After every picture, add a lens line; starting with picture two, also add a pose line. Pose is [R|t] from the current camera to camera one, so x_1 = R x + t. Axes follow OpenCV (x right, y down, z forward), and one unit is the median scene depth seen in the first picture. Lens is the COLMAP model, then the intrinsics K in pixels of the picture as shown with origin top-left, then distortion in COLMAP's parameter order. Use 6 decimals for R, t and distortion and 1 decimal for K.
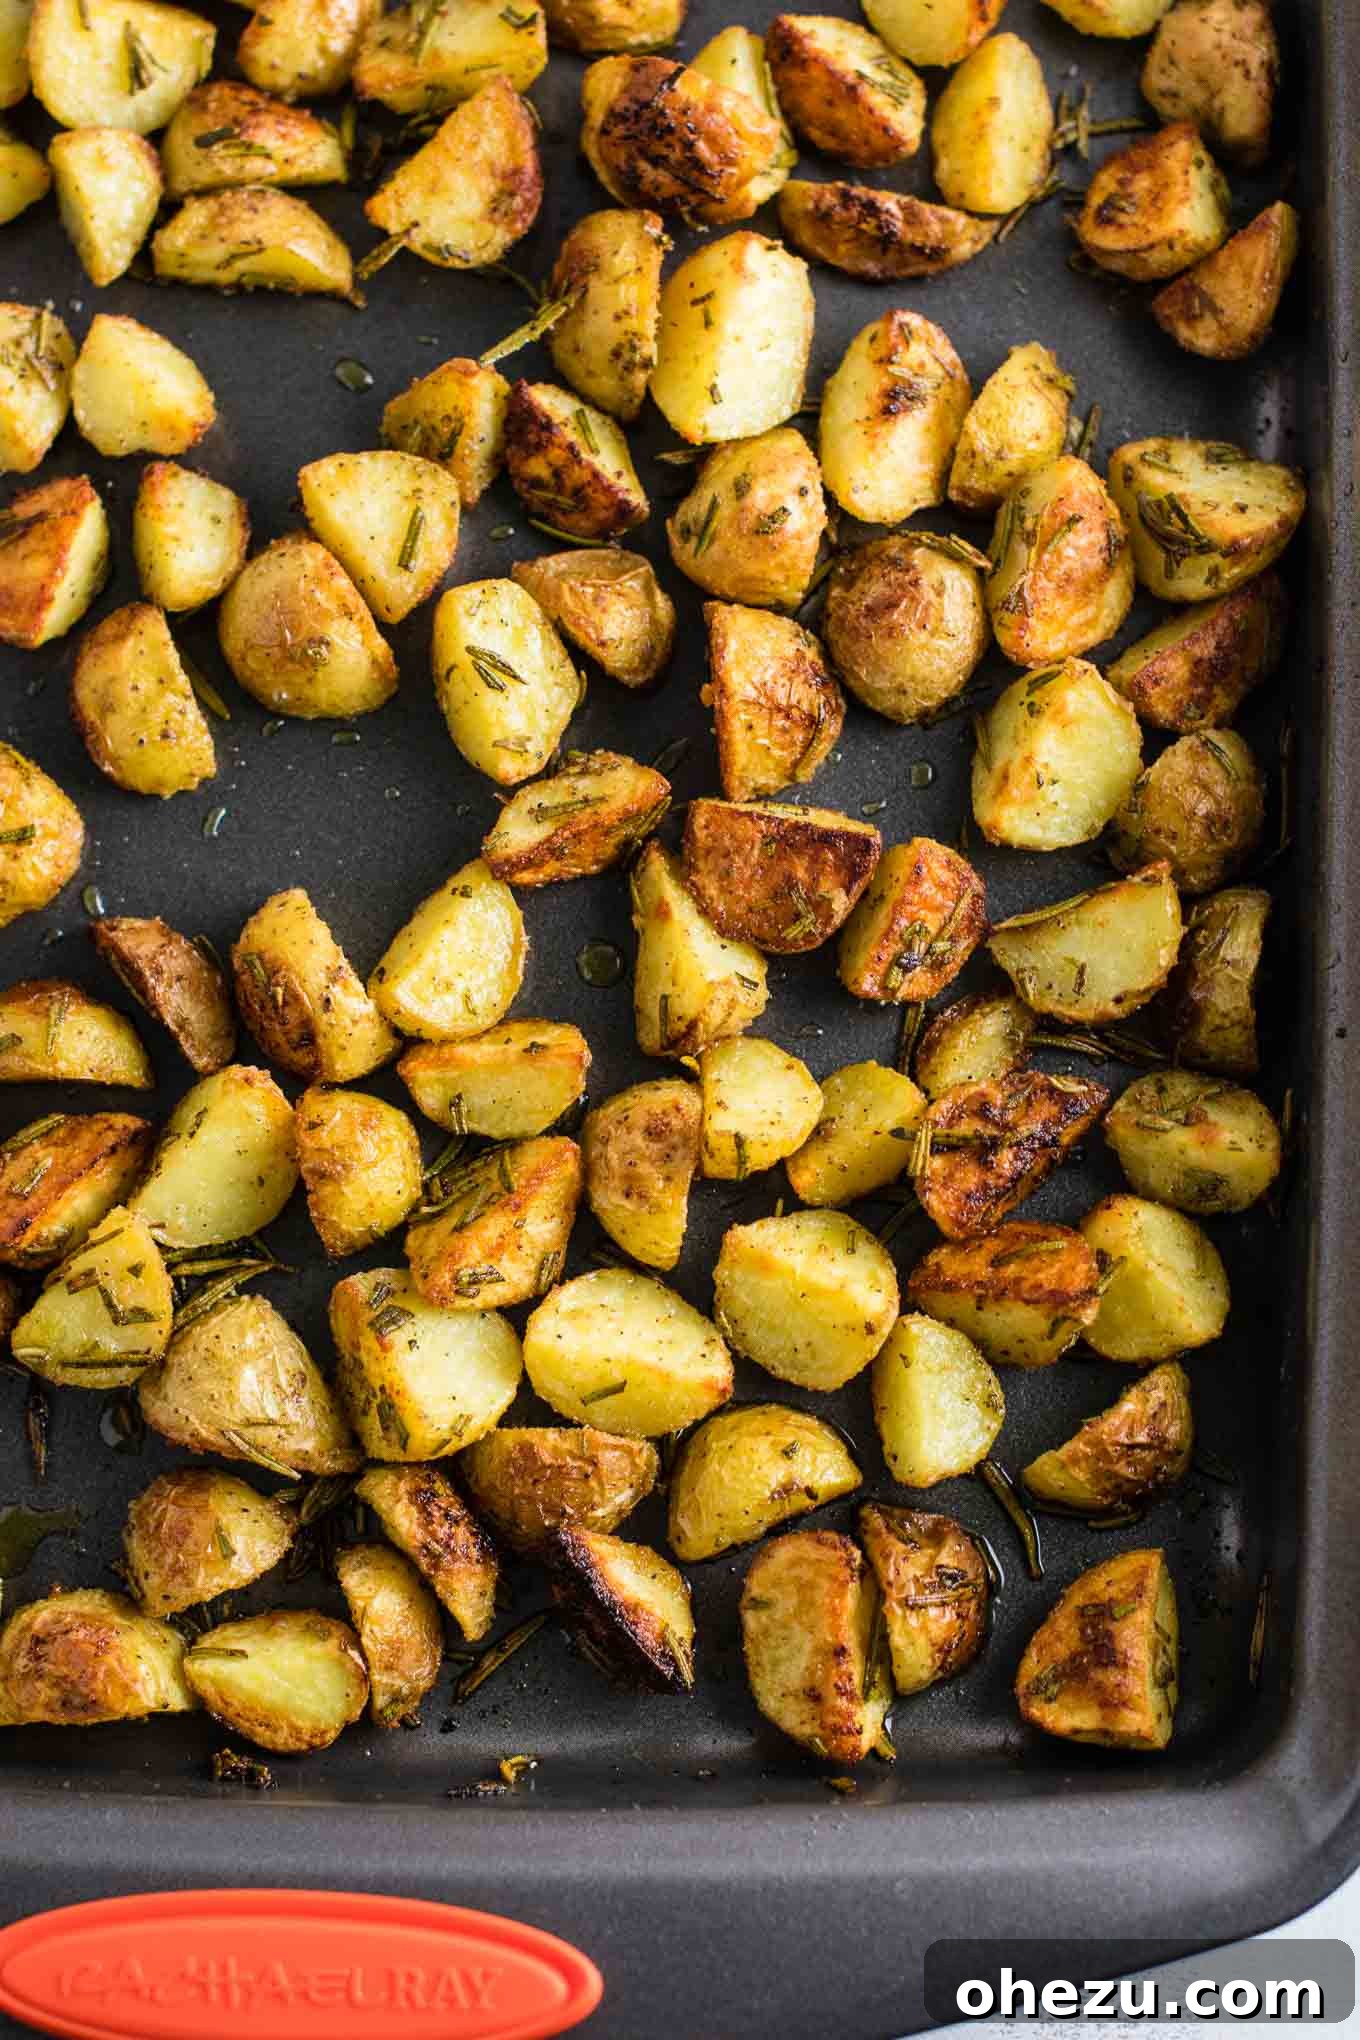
lens RADIAL K [[4851.1, 0, 680.0], [0, 4851.1, 1020.0], [0, 0, 1]] dist [-0.242467, 0.295647]
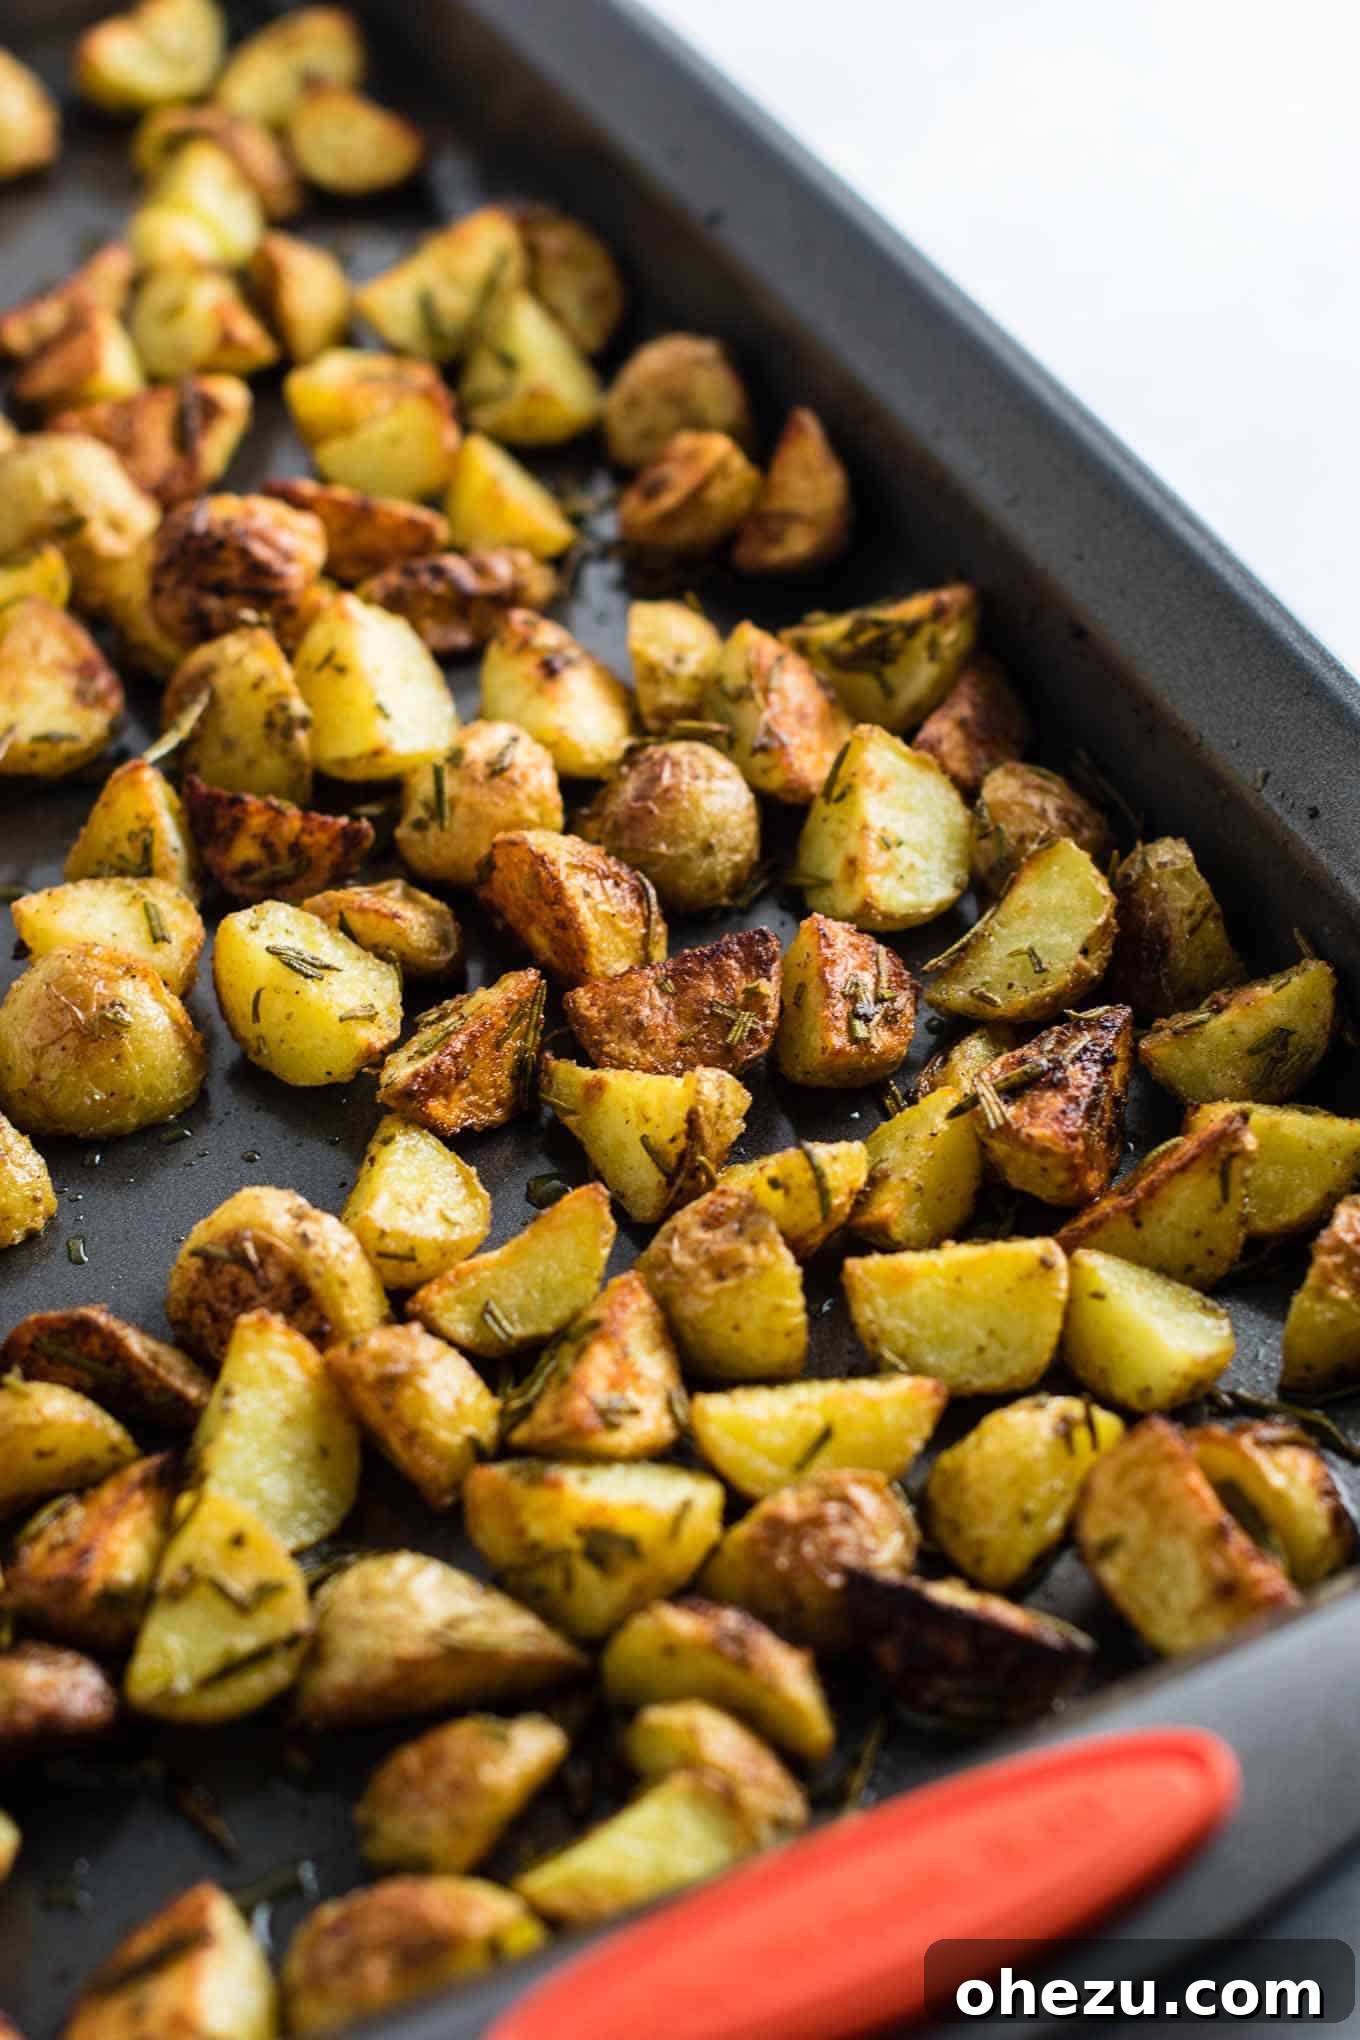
lens RADIAL K [[4747.4, 0, 680.0], [0, 4747.4, 1020.0], [0, 0, 1]] dist [-0.247950, 0.483871]
pose [[0.872822, -0.313370, 0.374141, -0.311692], [0.480135, 0.688773, -0.543196, 0.449507], [-0.087477, 0.653752, 0.751636, 0.338308]]
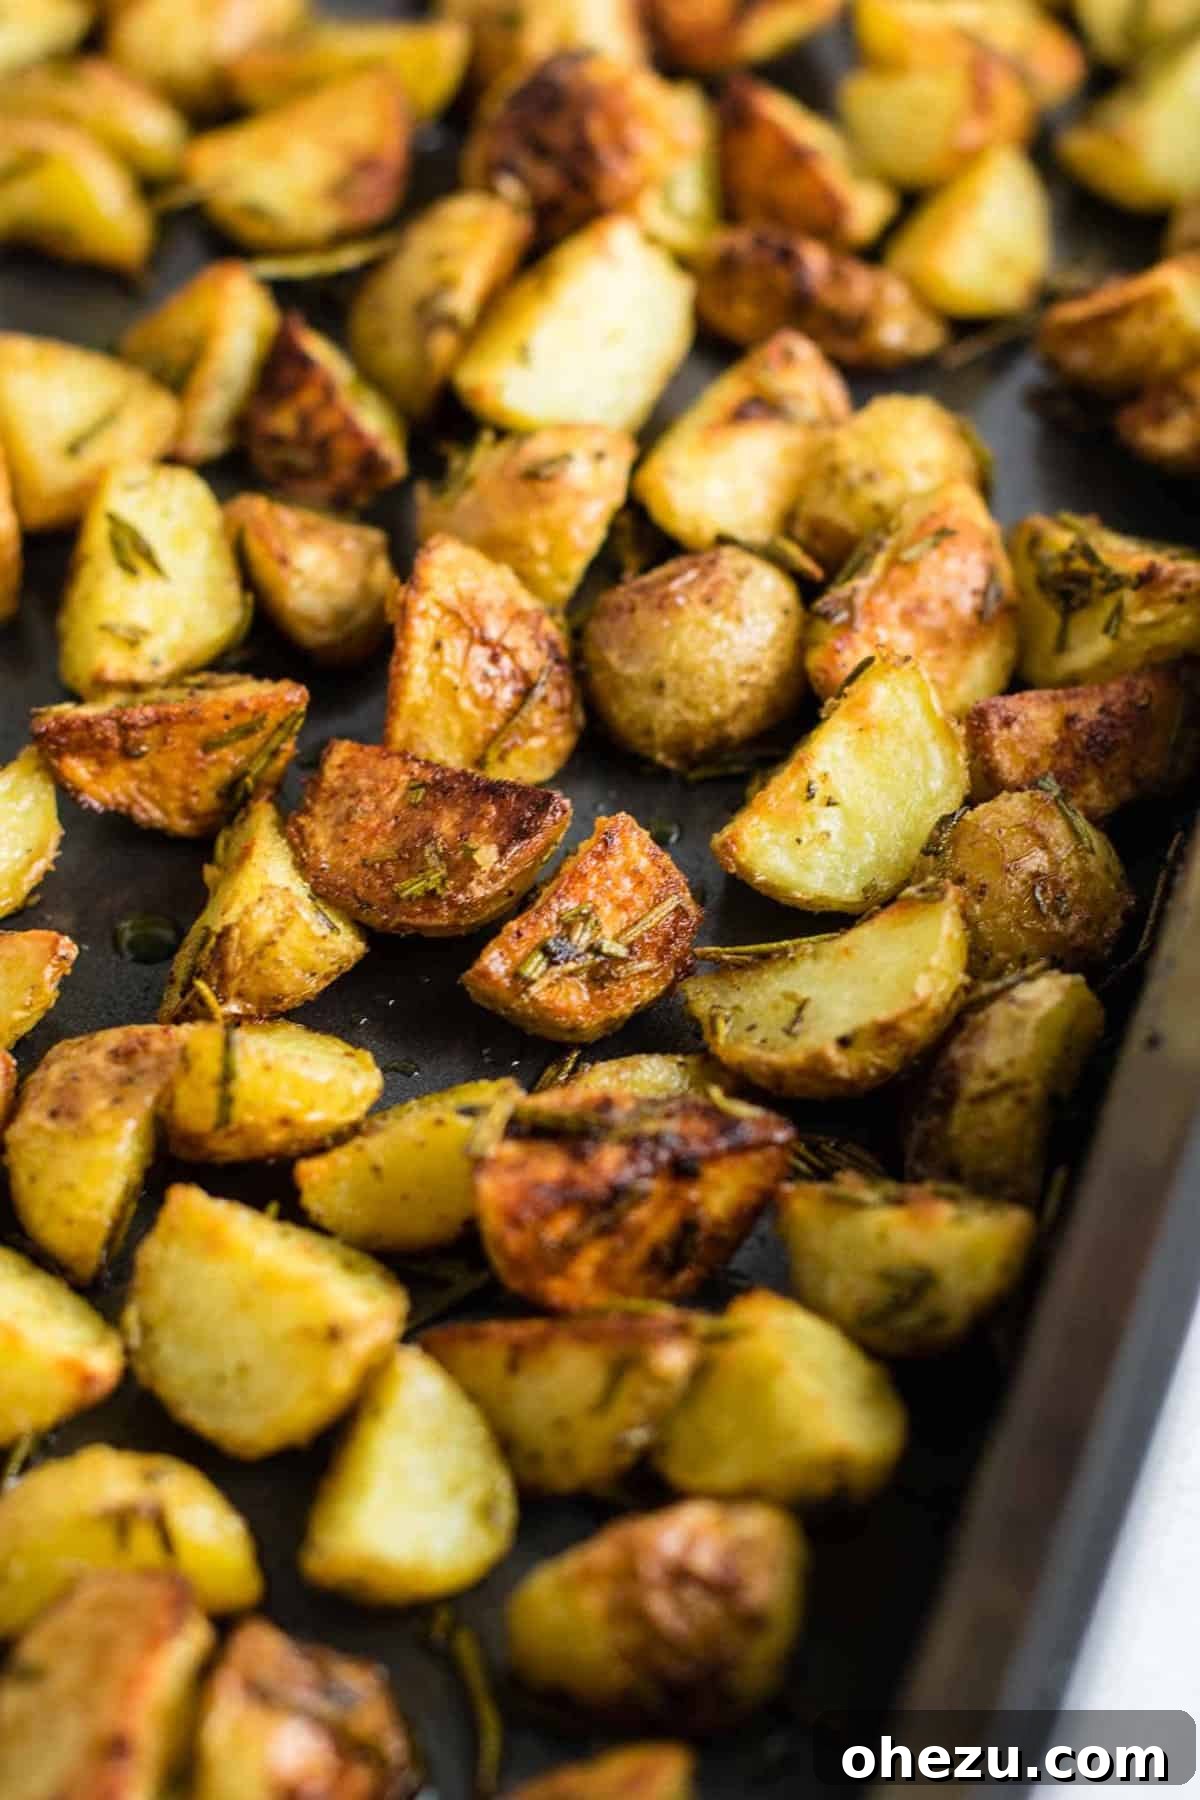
lens RADIAL K [[4280.4, 0, 600.0], [0, 4280.4, 900.0], [0, 0, 1]] dist [-0.242467, 0.295647]
pose [[0.963352, 0.206678, -0.170986, 0.153295], [-0.267168, 0.796189, -0.542867, 0.305903], [0.023939, 0.568654, 0.822228, 0.498029]]
